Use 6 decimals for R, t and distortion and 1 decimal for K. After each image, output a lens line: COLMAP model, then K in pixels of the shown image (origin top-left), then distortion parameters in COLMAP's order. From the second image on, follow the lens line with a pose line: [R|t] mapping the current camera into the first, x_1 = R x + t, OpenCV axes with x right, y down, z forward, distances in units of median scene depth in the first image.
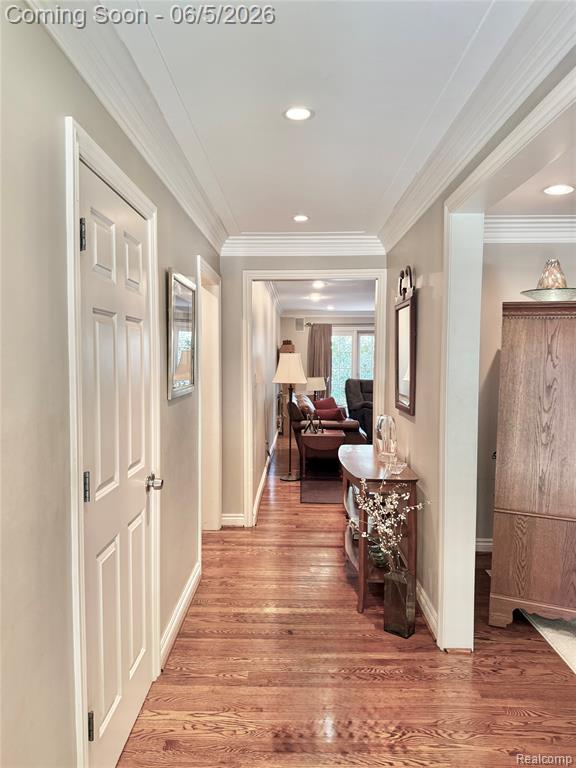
lens RADIAL K [[534.2, 0, 285.9], [0, 534.2, 384.0], [0, 0, 1]] dist [0.002951, 0.001328]
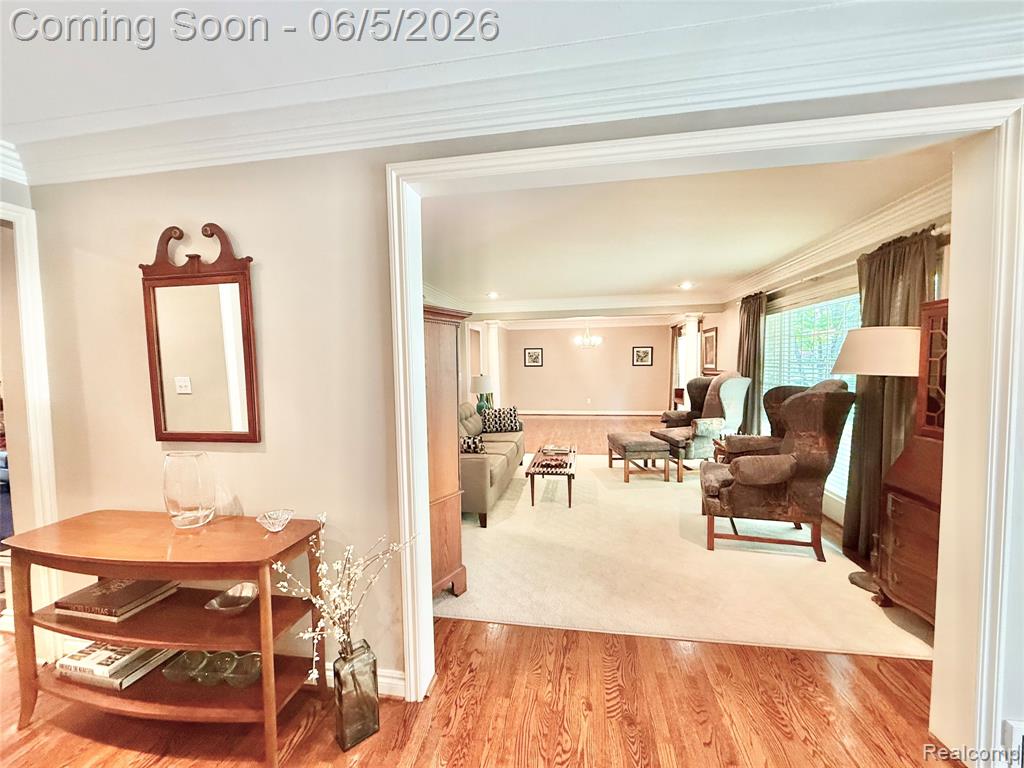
lens RADIAL K [[405.7, 0, 512.1], [0, 405.7, 383.3], [0, 0, 1]] dist [-0.002886, -0.000215]
pose [[0.144963, -0.067900, 0.987104, -0.314784], [0.059042, 0.996458, 0.059873, -0.047896], [-0.987674, 0.049602, 0.148459, 0.771091]]
